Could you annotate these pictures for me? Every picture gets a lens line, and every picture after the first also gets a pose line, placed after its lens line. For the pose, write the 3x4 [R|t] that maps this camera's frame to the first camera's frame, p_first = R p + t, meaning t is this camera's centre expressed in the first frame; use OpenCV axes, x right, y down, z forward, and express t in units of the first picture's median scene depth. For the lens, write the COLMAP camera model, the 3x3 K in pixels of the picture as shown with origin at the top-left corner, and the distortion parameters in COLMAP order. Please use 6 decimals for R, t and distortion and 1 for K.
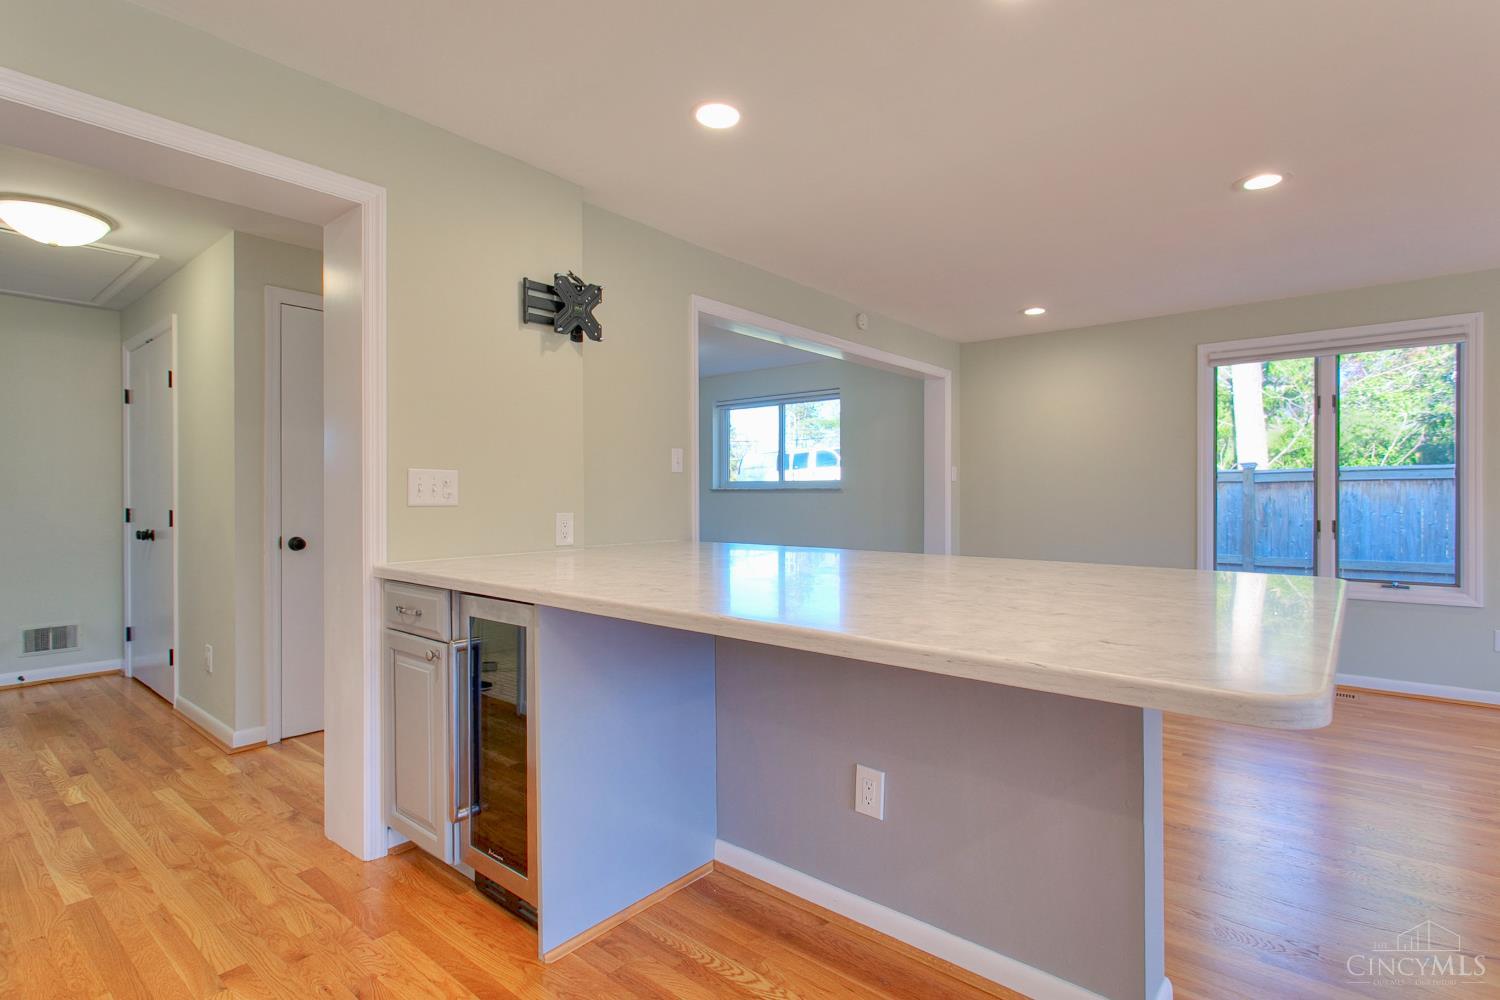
lens RADIAL K [[714.1, 0, 742.6], [0, 714.1, 501.4], [0, 0, 1]] dist [-0.000677, 0.002428]
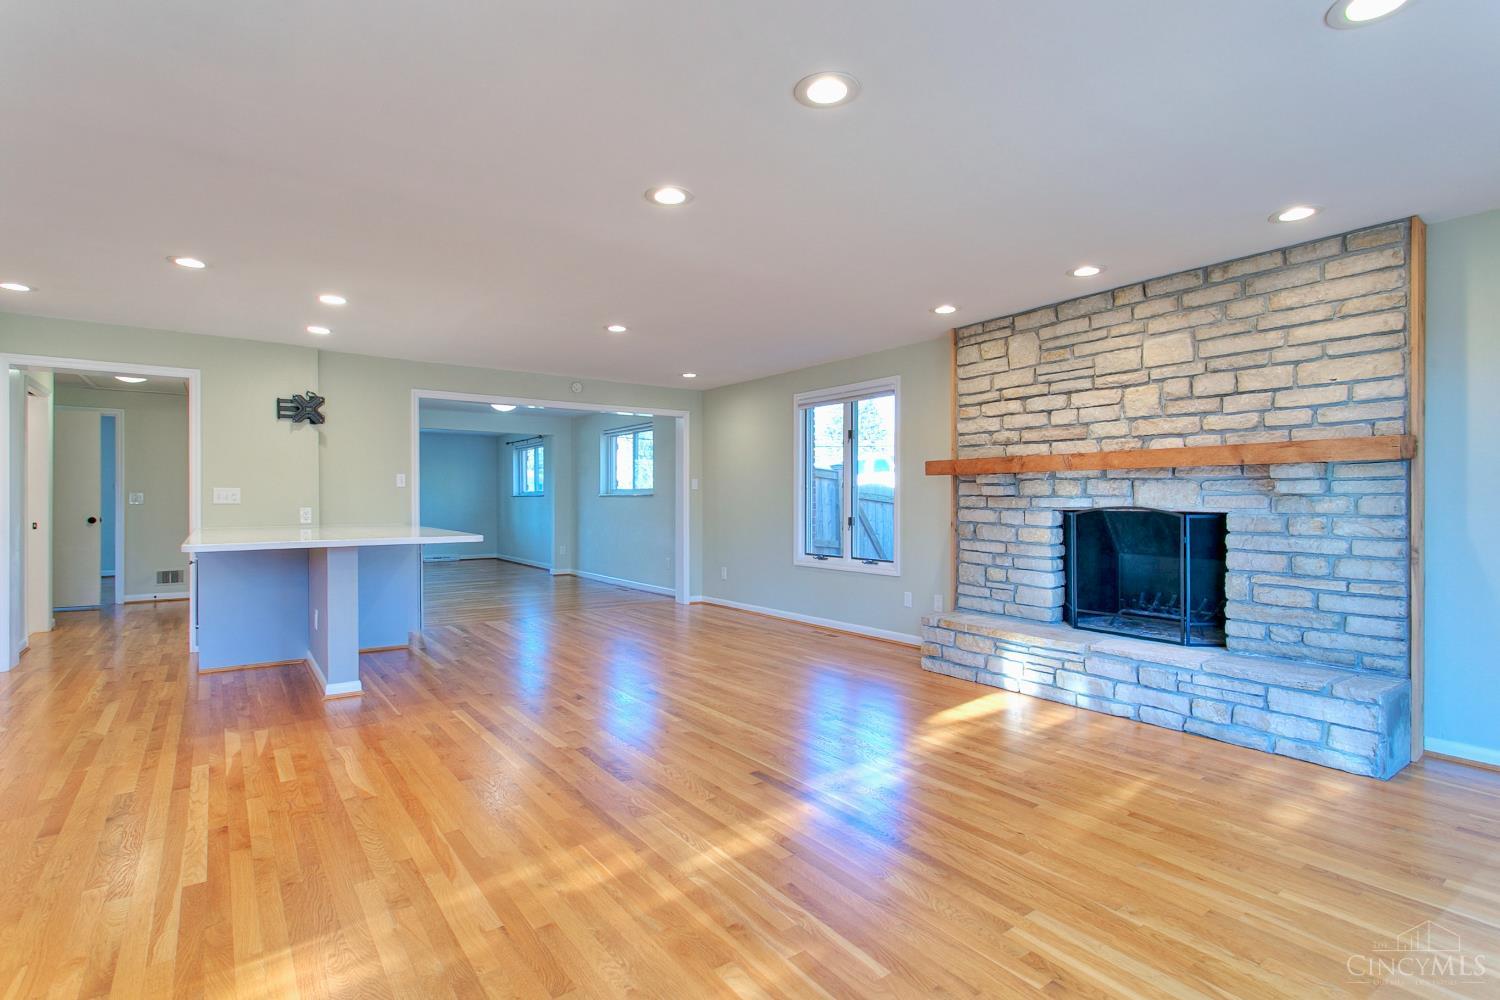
lens RADIAL K [[714.1, 0, 740.0], [0, 714.1, 498.9], [0, 0, 1]] dist [-0.000677, 0.002428]
pose [[0.968603, 0.000353, -0.248611, 1.183910], [-0.002627, 0.999958, -0.008815, 0.003988], [0.248597, 0.009191, 0.968563, -0.547516]]
